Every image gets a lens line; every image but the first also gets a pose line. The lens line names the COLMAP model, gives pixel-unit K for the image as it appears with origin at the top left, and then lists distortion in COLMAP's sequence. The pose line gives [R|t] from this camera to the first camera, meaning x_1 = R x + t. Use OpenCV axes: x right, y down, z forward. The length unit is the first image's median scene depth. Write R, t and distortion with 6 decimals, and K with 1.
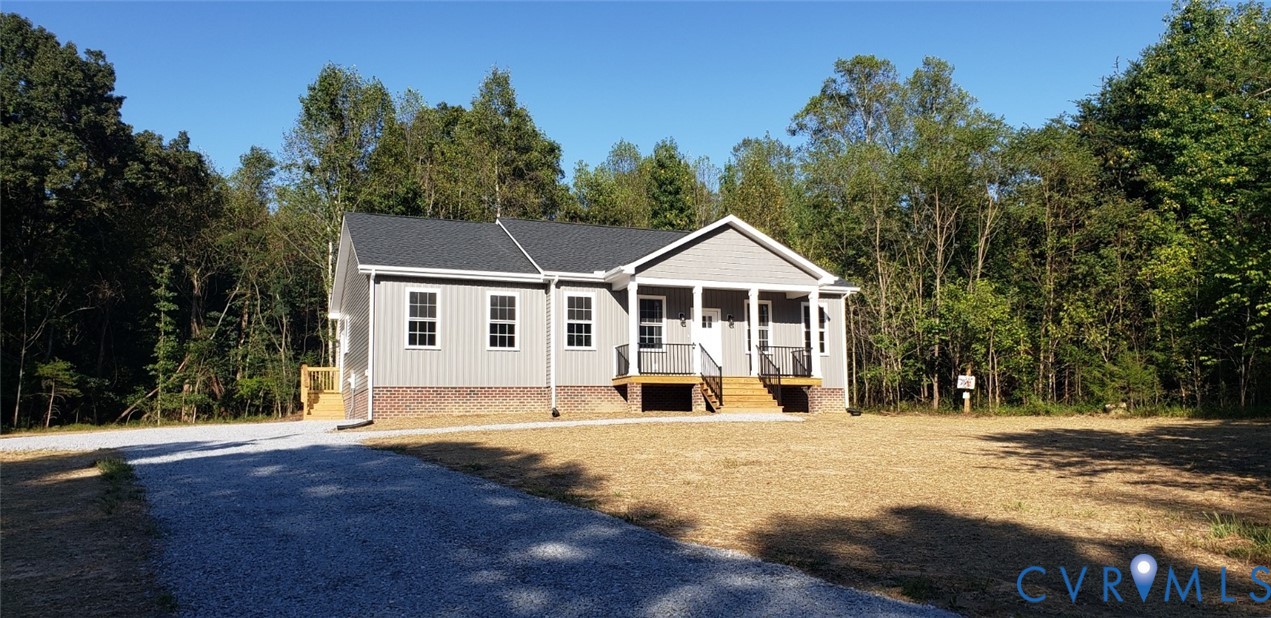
lens RADIAL K [[994.5, 0, 635.5], [0, 994.5, 309.0], [0, 0, 1]] dist [0.076181, -0.001068]
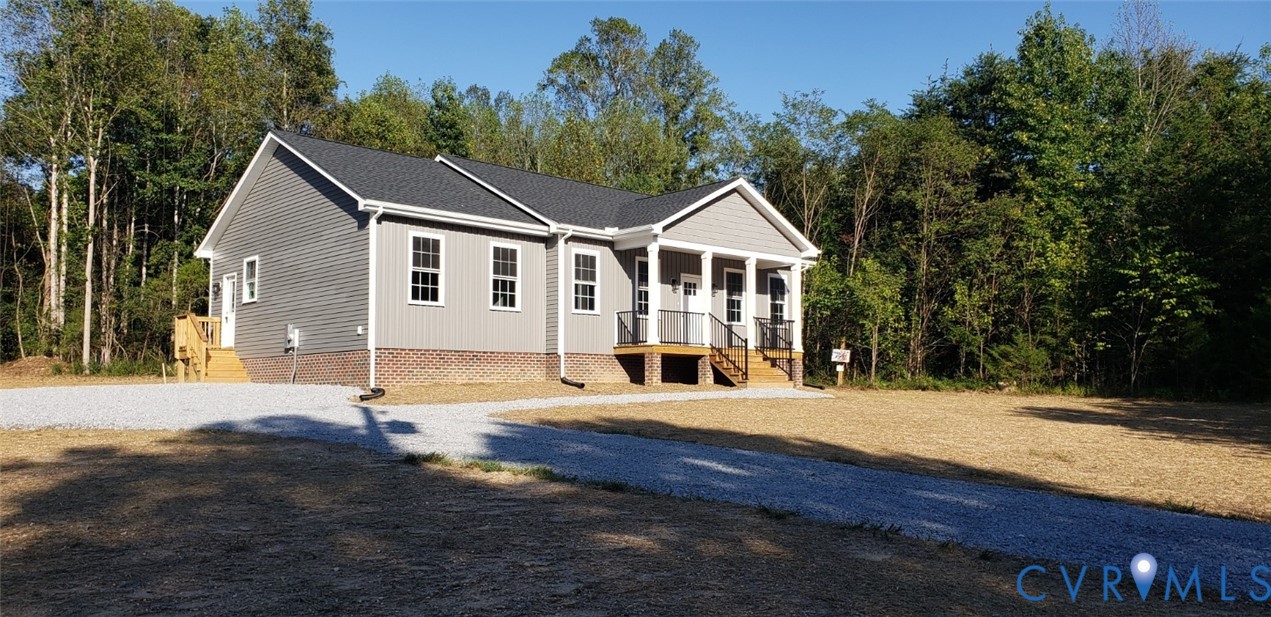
lens RADIAL K [[1002.0, 0, 624.9], [0, 1002.0, 329.9], [0, 0, 1]] dist [0.057383, -0.007001]
pose [[0.937573, 0.038505, 0.345651, -0.323029], [-0.060807, 0.996693, 0.053907, 0.004474], [-0.342433, -0.071559, 0.936813, 0.129285]]
